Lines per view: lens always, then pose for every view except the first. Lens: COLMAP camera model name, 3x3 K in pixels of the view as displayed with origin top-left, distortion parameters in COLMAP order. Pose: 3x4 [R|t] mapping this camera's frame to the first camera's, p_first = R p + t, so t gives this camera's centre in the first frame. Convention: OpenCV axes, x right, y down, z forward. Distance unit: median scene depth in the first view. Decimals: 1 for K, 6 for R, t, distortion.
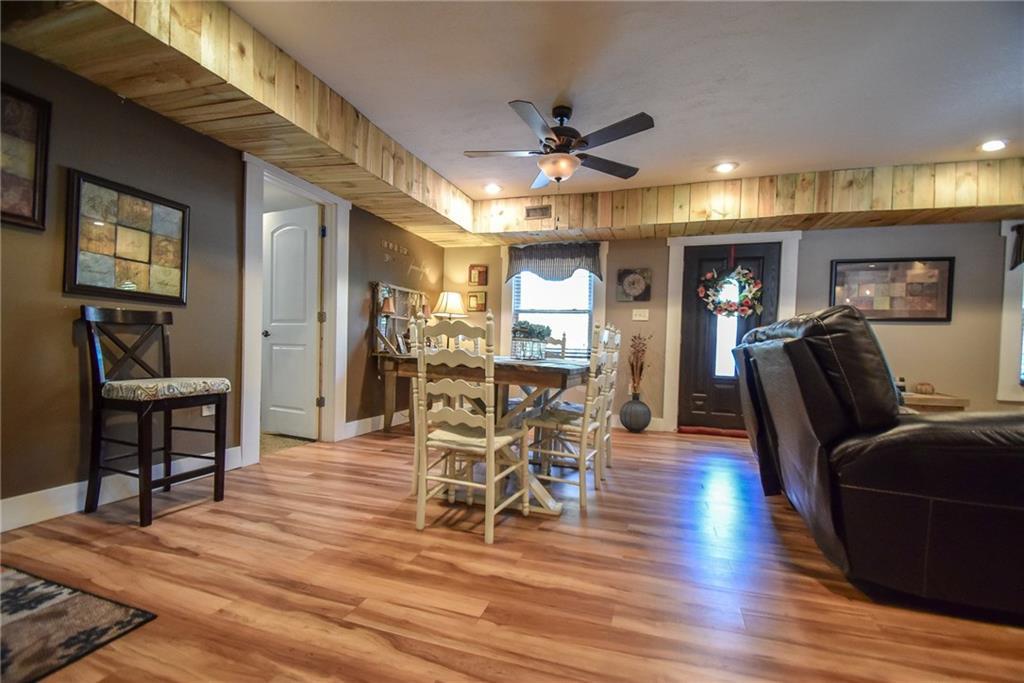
lens RADIAL K [[451.3, 0, 512.3], [0, 451.3, 359.6], [0, 0, 1]] dist [0.007335, -0.011853]
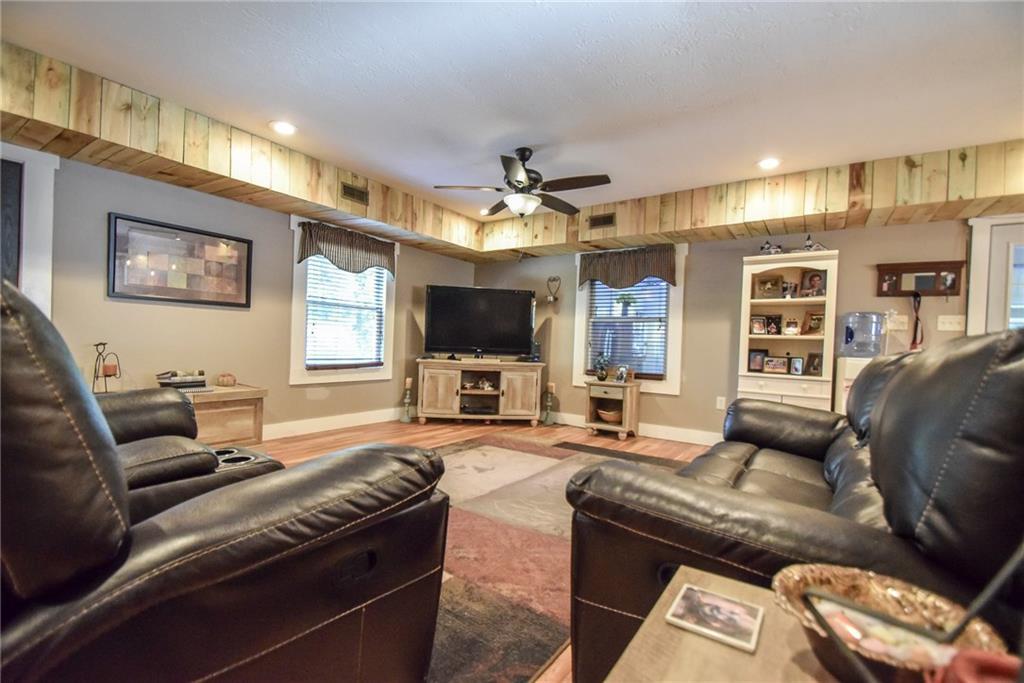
lens RADIAL K [[451.3, 0, 511.7], [0, 451.3, 353.3], [0, 0, 1]] dist [0.007335, -0.011853]
pose [[0.280035, -0.037230, 0.959268, 0.218491], [-0.002887, 0.999211, 0.039623, -0.029843], [-0.959985, -0.013865, 0.279706, 0.206906]]
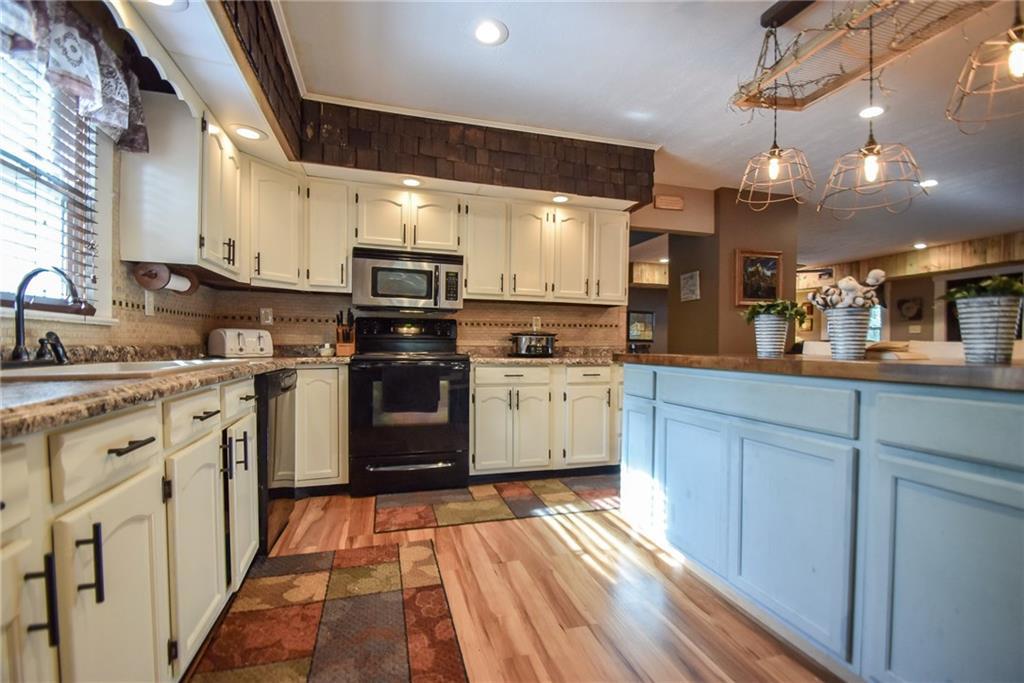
lens RADIAL K [[451.3, 0, 508.8], [0, 451.3, 350.4], [0, 0, 1]] dist [0.007335, -0.011853]
pose [[0.566599, -0.016307, -0.823832, 0.966250], [-0.009862, 0.999598, -0.026569, 0.028758], [0.823934, 0.023178, 0.566211, -1.205653]]
